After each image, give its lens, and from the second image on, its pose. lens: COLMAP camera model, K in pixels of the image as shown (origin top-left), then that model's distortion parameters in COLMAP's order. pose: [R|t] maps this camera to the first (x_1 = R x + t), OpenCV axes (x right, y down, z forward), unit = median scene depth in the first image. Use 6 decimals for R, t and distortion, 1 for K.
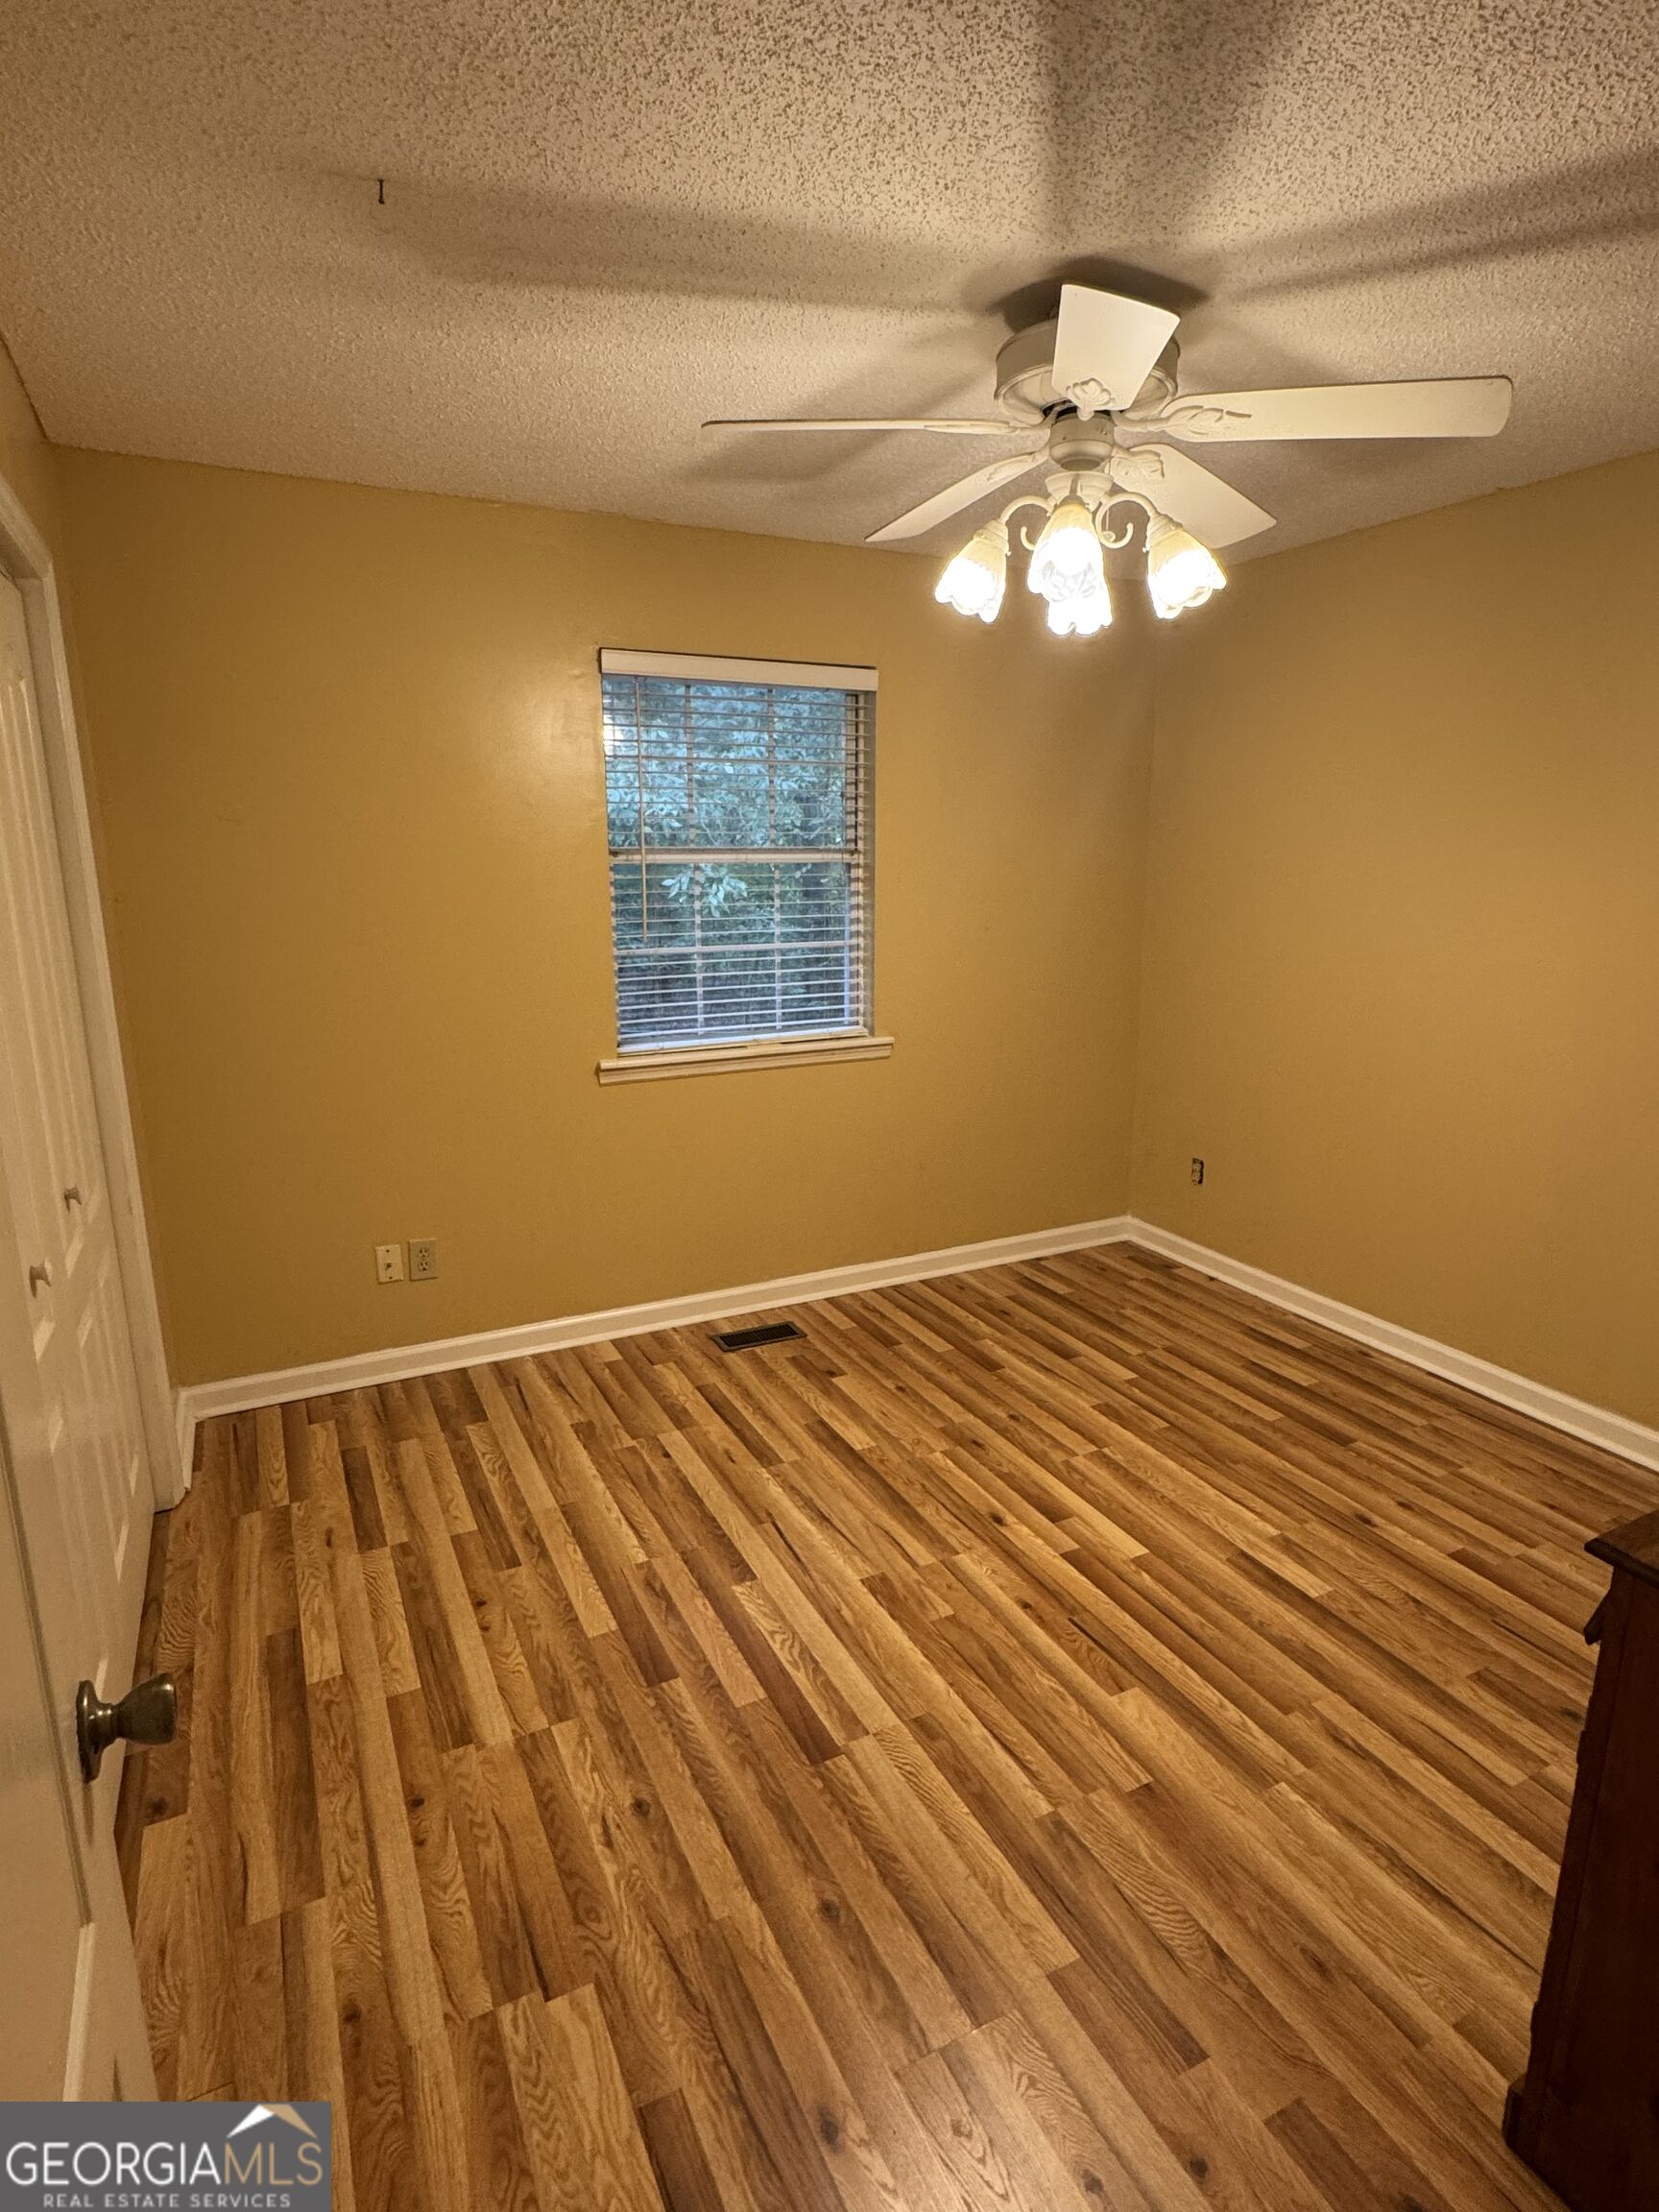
lens RADIAL K [[1161.3, 0, 826.5], [0, 1161.3, 1104.5], [0, 0, 1]] dist [-0.007250, 0.001652]
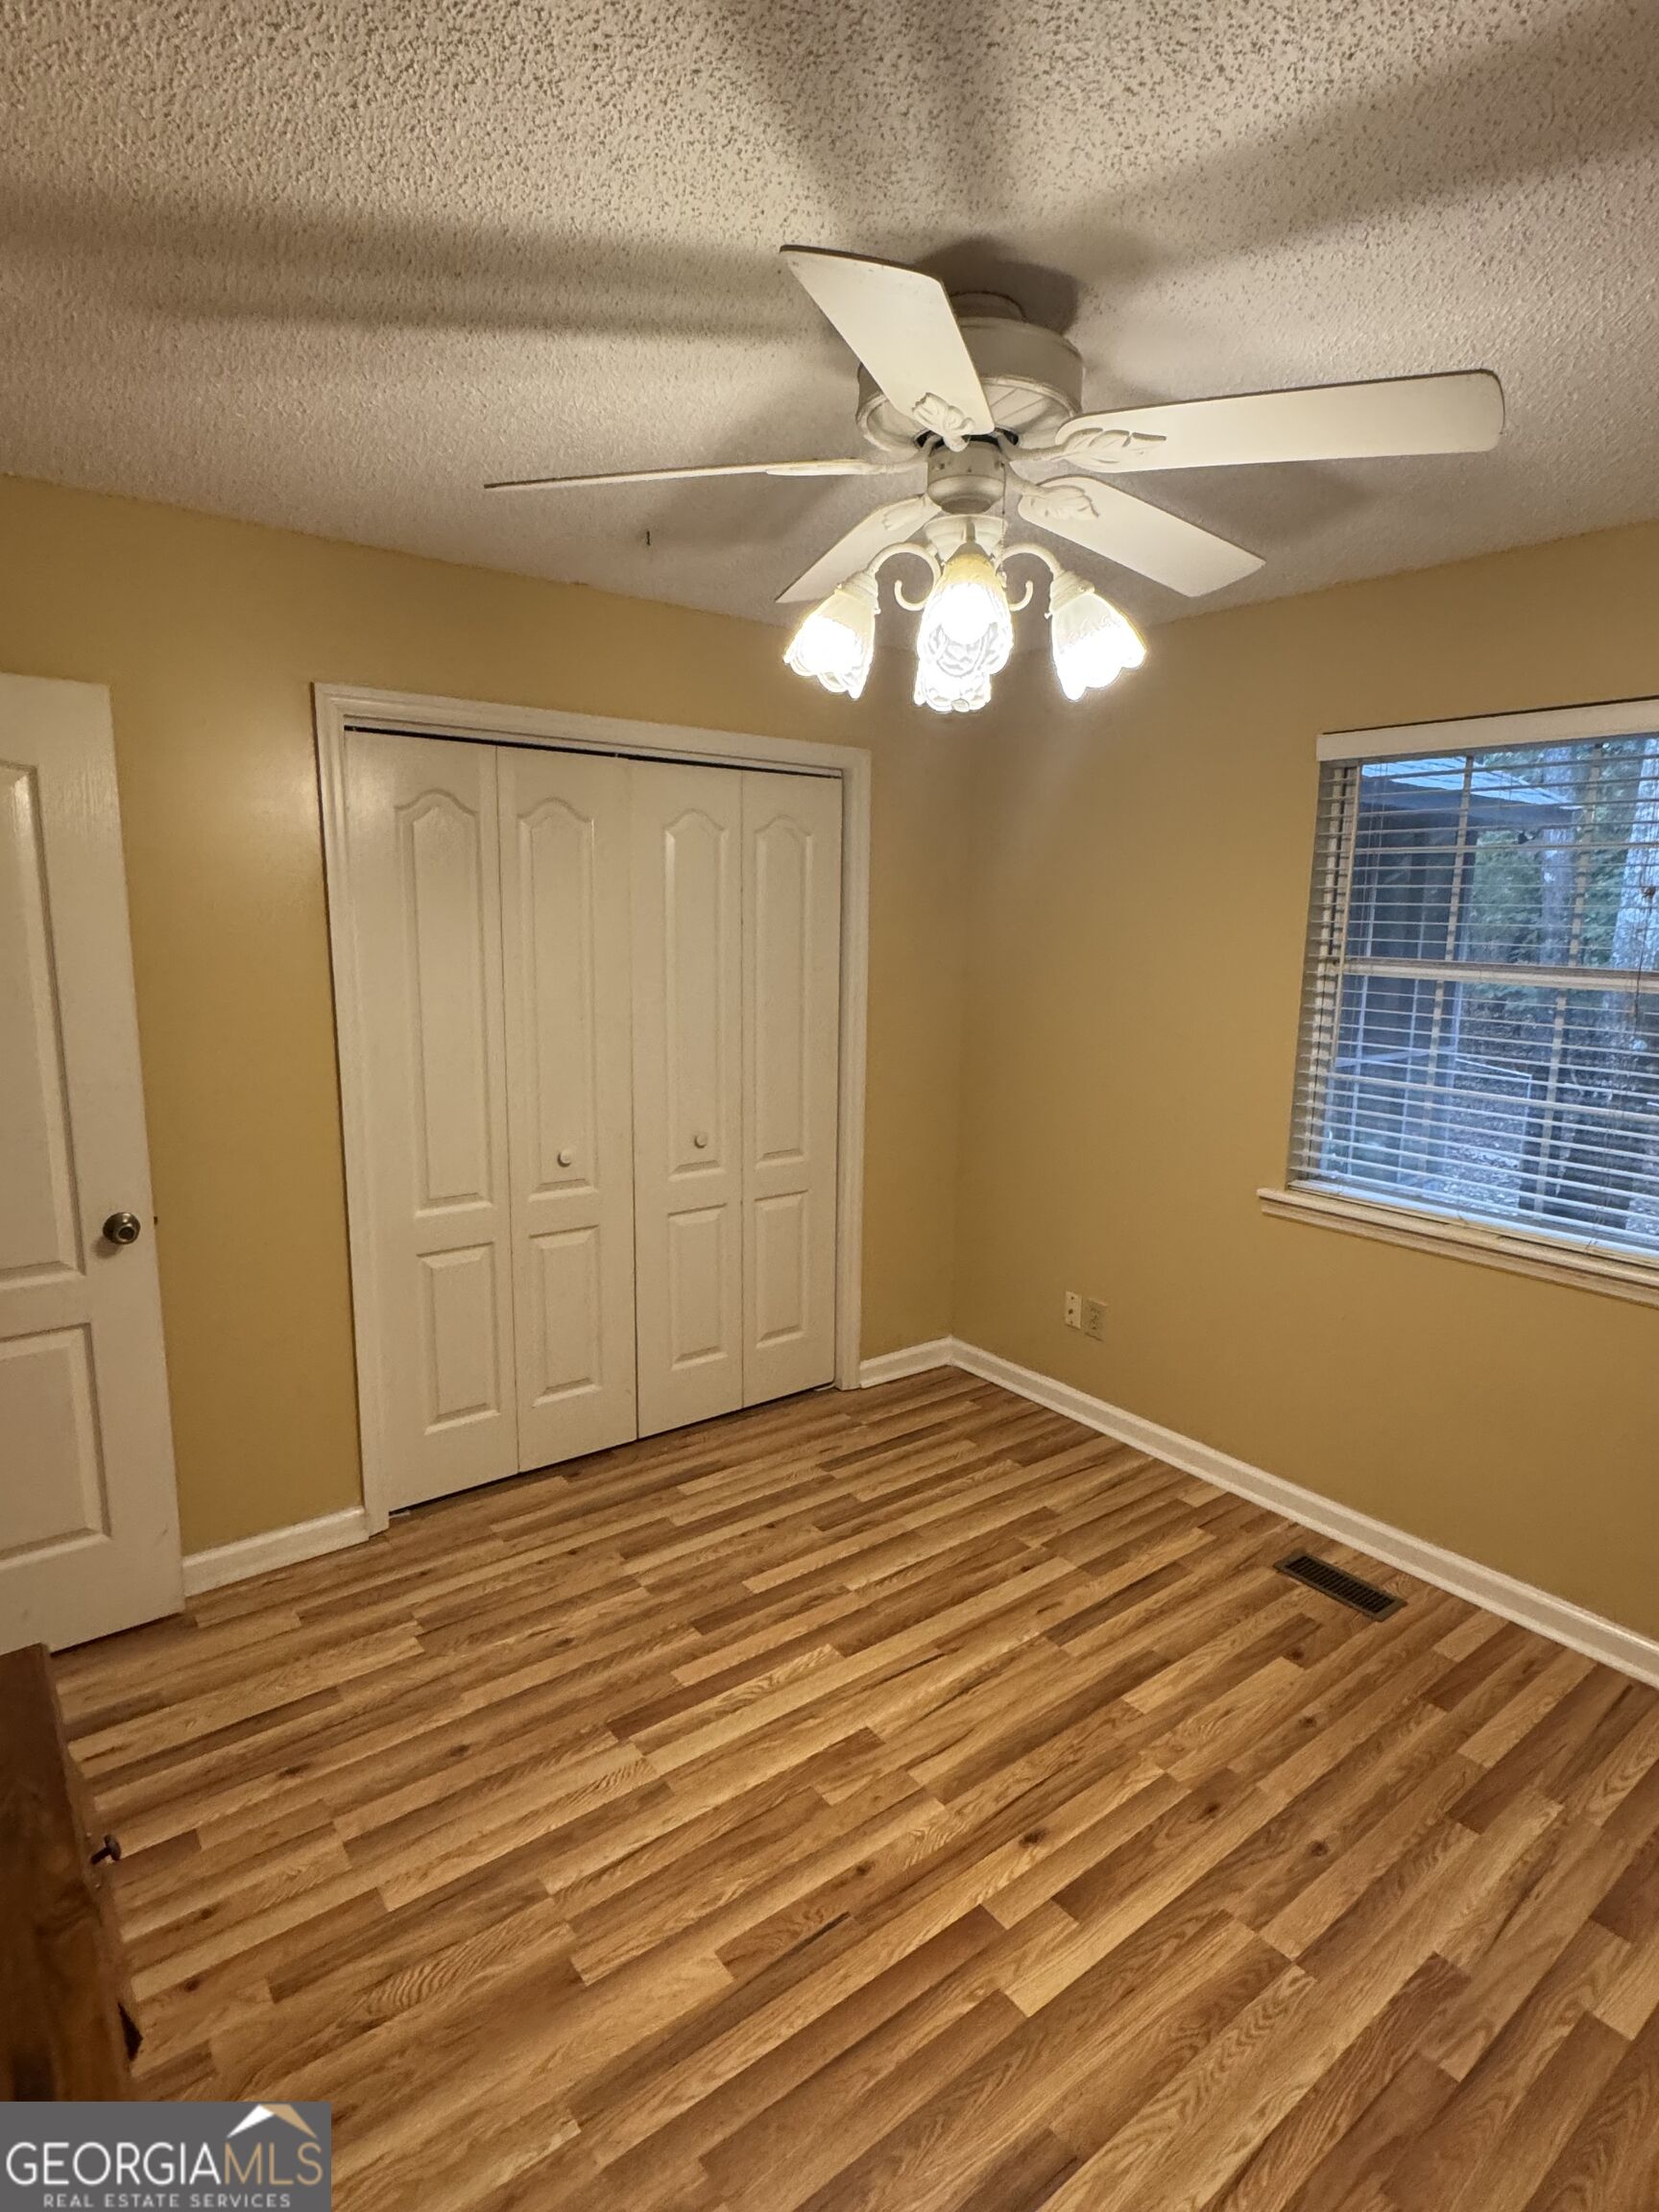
lens RADIAL K [[1161.3, 0, 837.8], [0, 1161.3, 1103.6], [0, 0, 1]] dist [-0.007250, 0.001652]
pose [[0.195984, 0.169890, -0.965778, 0.804866], [-0.233537, 0.964626, 0.122296, -0.178138], [0.952392, 0.201577, 0.228727, 0.628528]]
